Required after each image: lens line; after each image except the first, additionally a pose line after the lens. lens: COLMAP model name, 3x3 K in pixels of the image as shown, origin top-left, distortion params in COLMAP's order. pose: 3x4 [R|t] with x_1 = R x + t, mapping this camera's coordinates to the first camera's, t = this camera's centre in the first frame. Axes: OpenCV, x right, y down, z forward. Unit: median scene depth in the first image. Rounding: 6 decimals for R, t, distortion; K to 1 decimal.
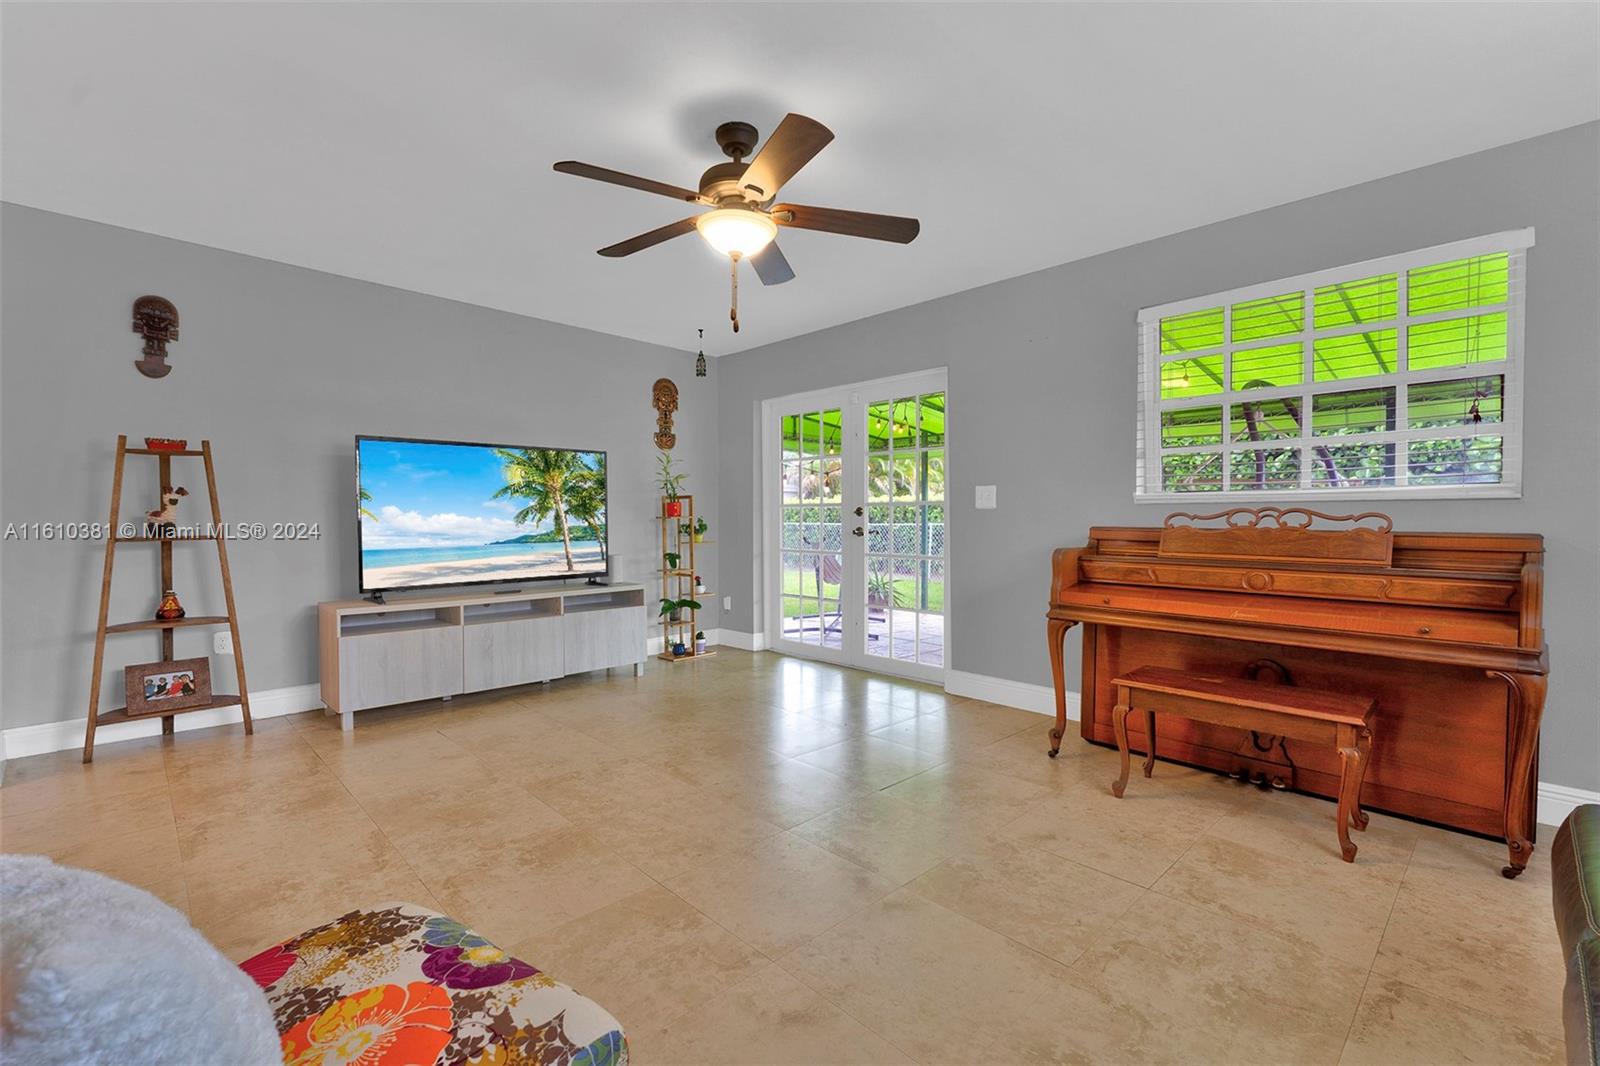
lens RADIAL K [[710.5, 0, 800.0], [0, 710.5, 533.0], [0, 0, 1]] dist [-0.000085, -0.000176]
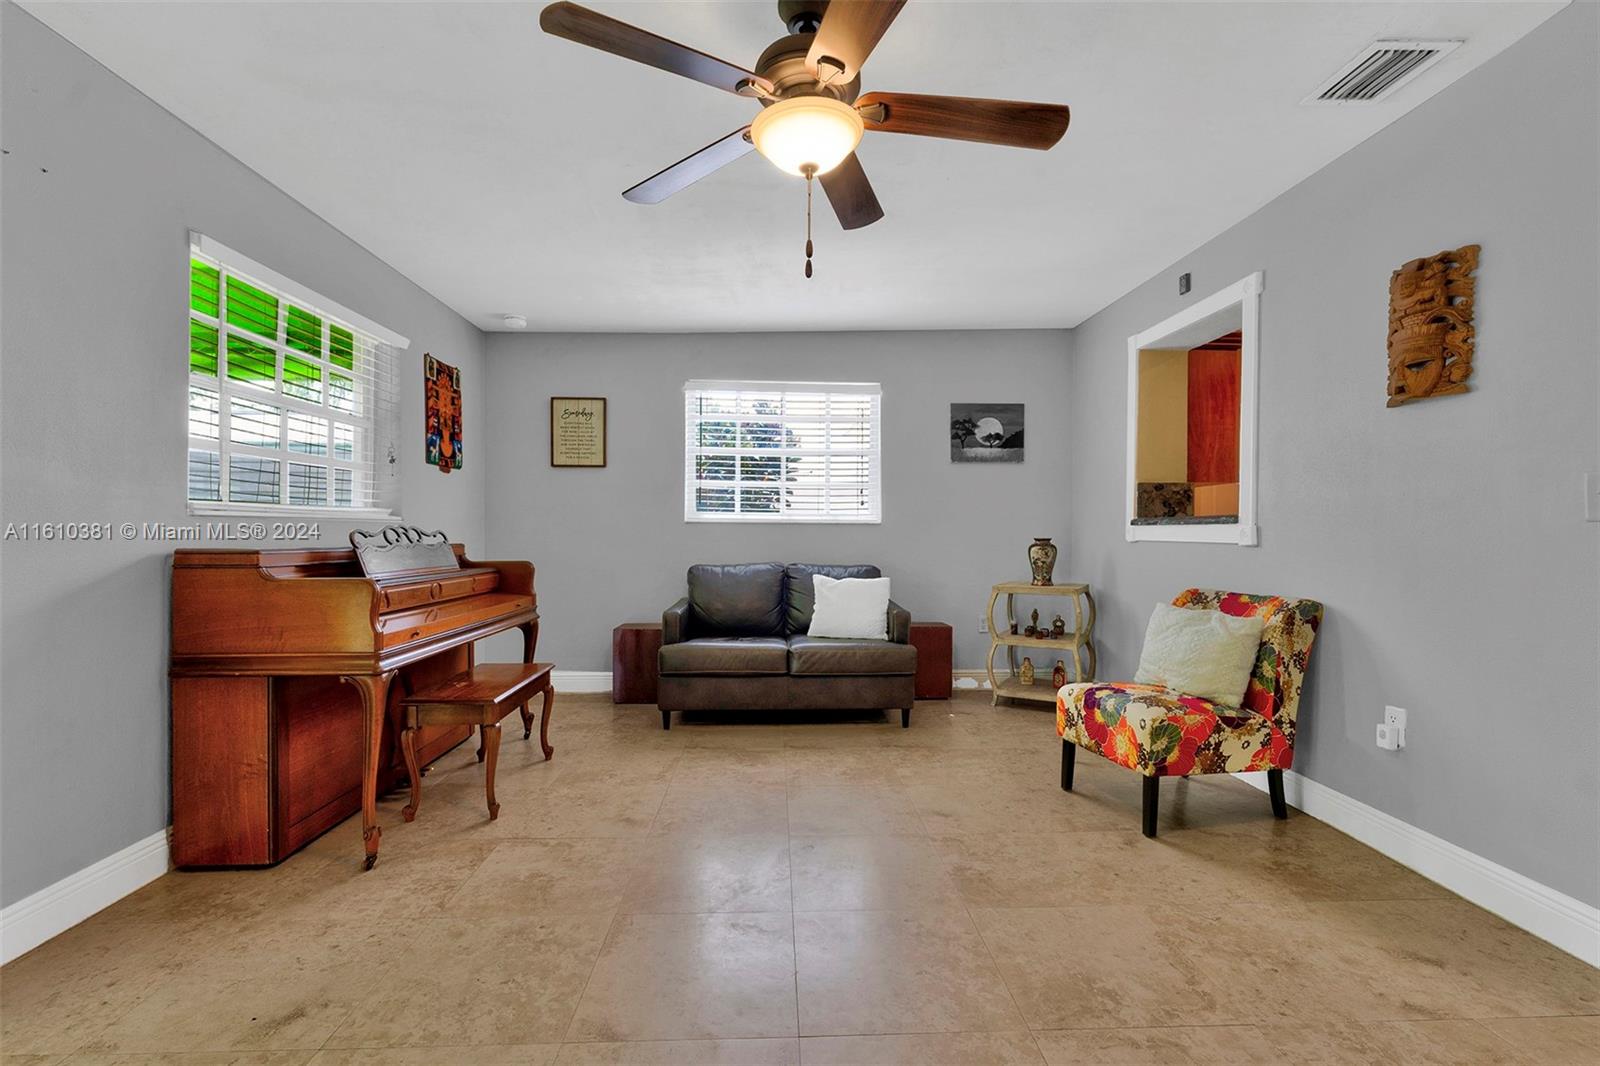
lens RADIAL K [[703.7, 0, 807.8], [0, 703.7, 537.0], [0, 0, 1]] dist [-0.000041, -0.000072]
pose [[-0.756532, -0.007064, 0.653918, -0.550501], [0.013828, 0.999545, 0.026796, -0.041358], [-0.653810, 0.029315, -0.756091, 1.543064]]
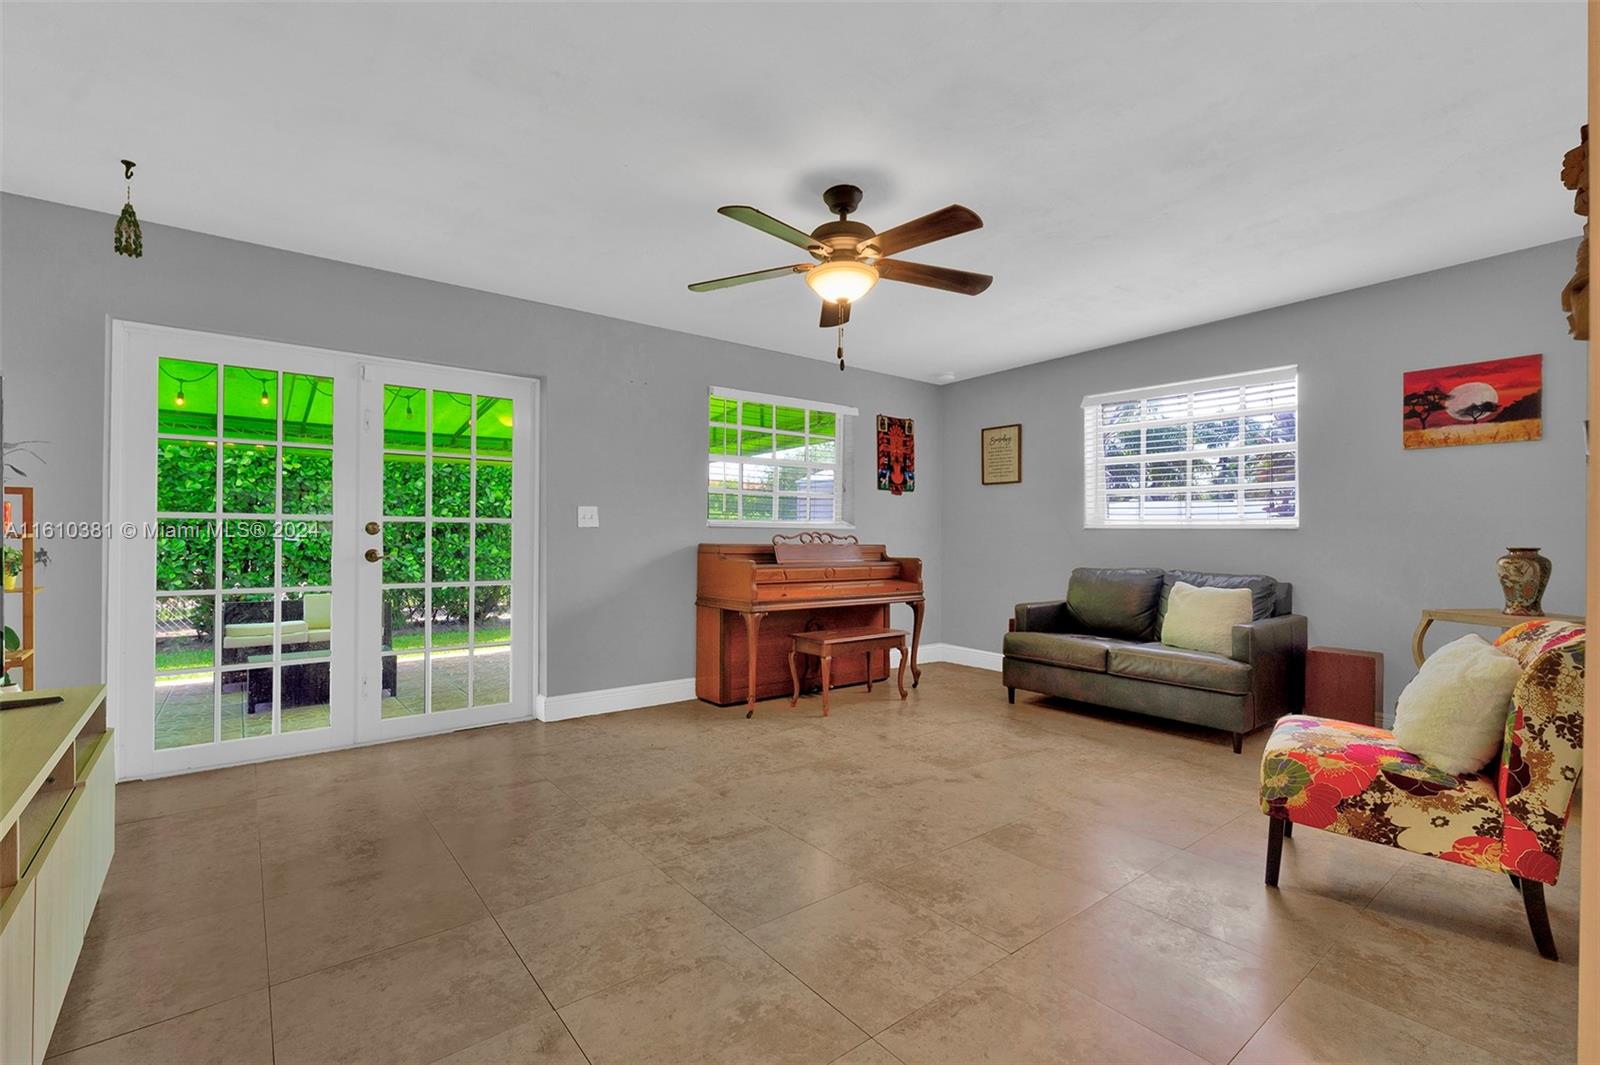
lens RADIAL K [[710.5, 0, 800.0], [0, 710.5, 532.5], [0, 0, 1]] dist [-0.000085, -0.000176]
pose [[0.083929, 0.005464, 0.996457, -1.194542], [0.018919, 0.999796, -0.007075, -0.024508], [-0.996292, 0.019446, 0.083809, 0.981452]]
